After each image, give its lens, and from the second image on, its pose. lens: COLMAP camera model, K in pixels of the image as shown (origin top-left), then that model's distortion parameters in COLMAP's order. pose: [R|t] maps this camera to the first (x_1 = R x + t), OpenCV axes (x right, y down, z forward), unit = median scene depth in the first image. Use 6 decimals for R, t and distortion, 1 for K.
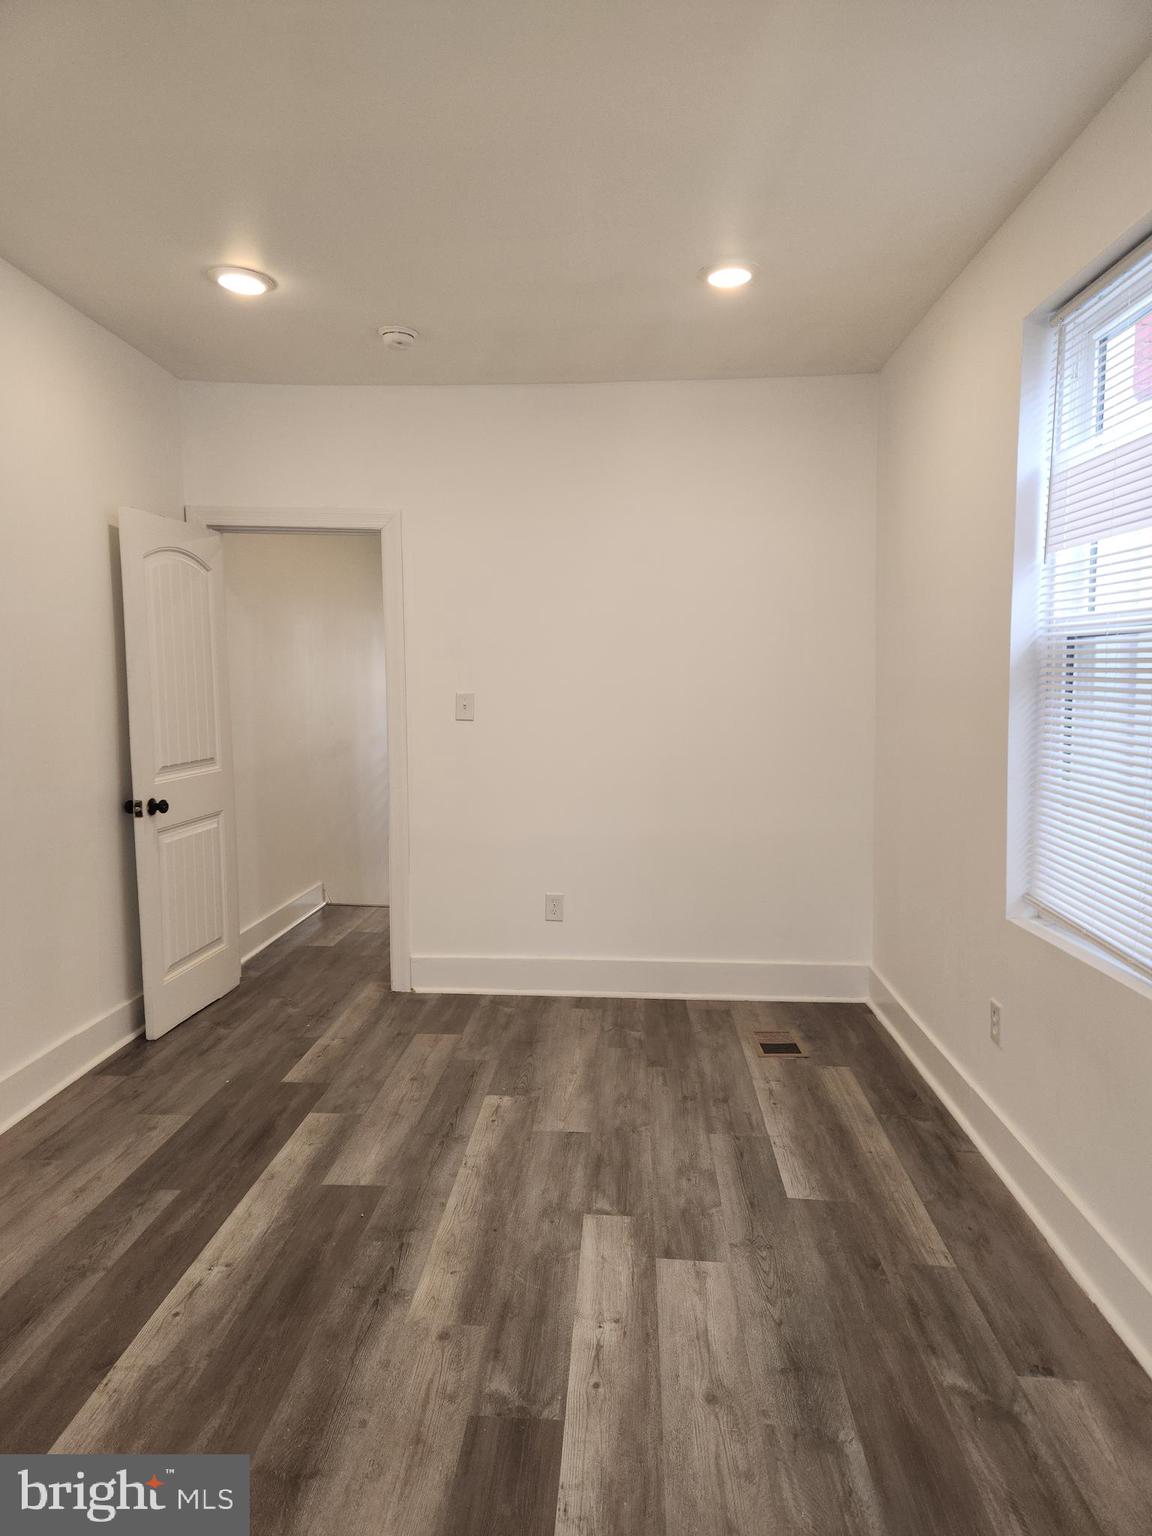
lens RADIAL K [[1018.8, 0, 576.0], [0, 1018.8, 768.0], [0, 0, 1]] dist [-0.000395, -0.000571]
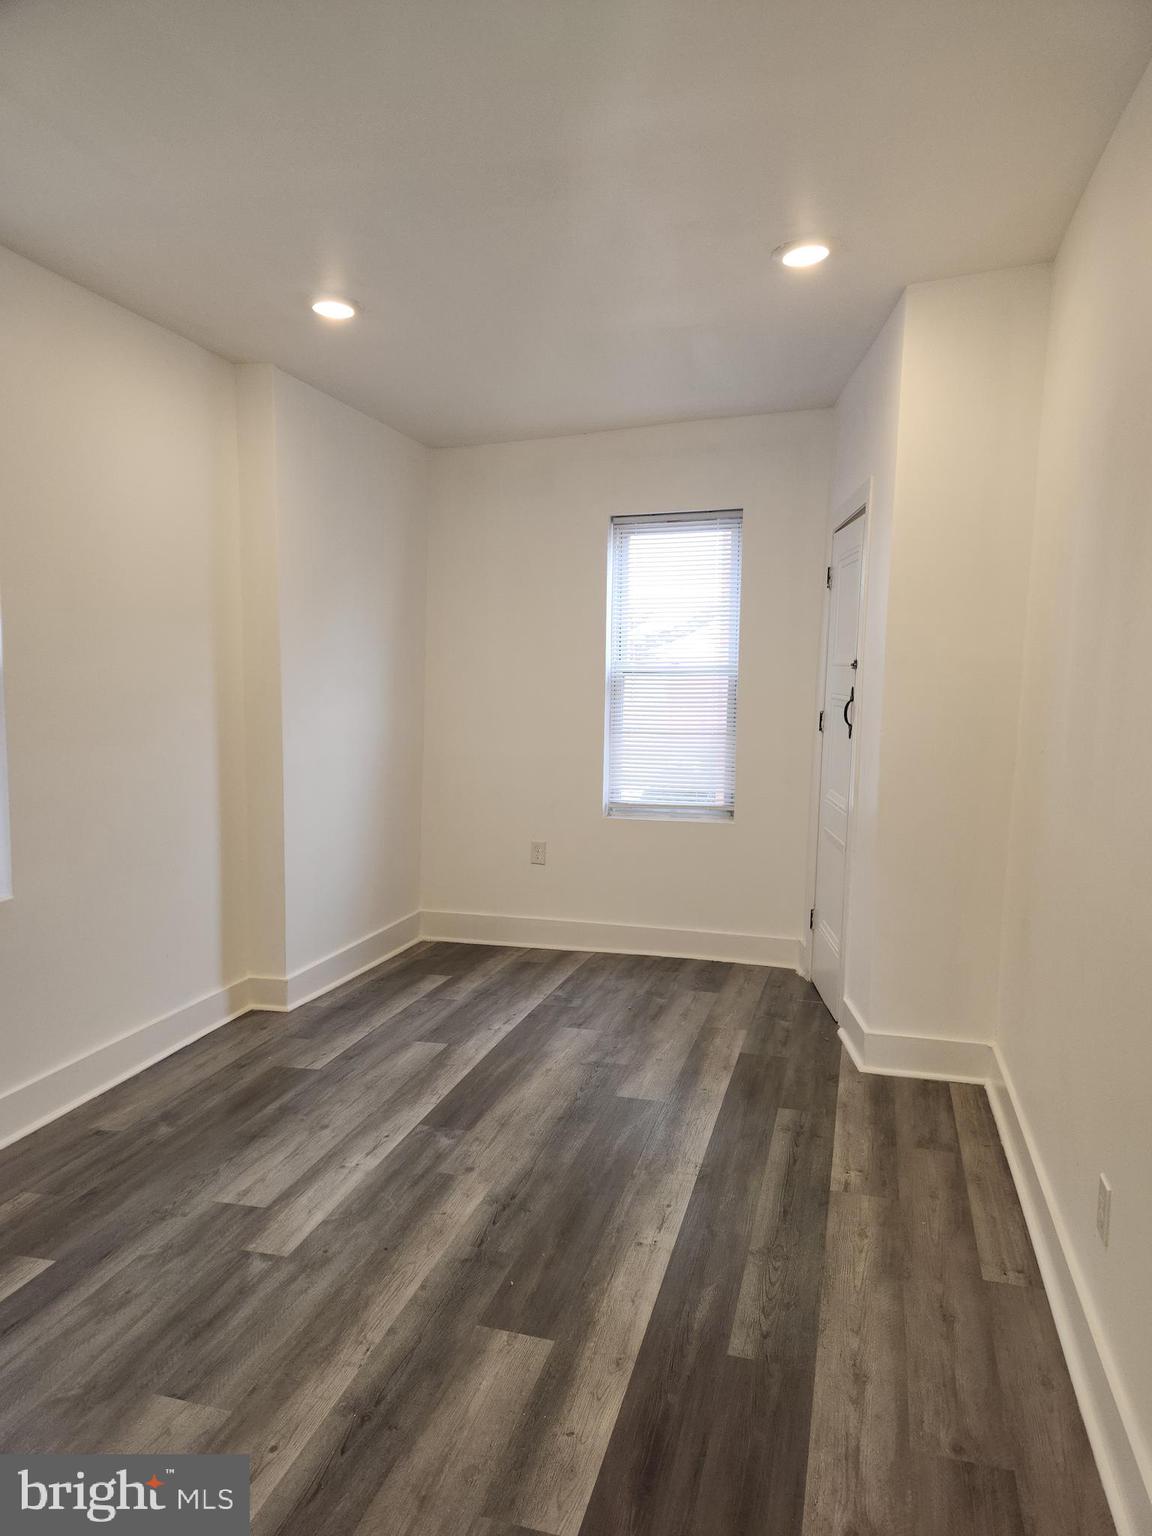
lens RADIAL K [[1018.8, 0, 576.0], [0, 1018.8, 768.0], [0, 0, 1]] dist [-0.000395, -0.000571]
pose [[-0.974097, -0.040413, 0.222491, -0.477278], [0.002066, 0.982269, 0.187464, -0.199461], [-0.226122, 0.183068, -0.956742, 1.883139]]
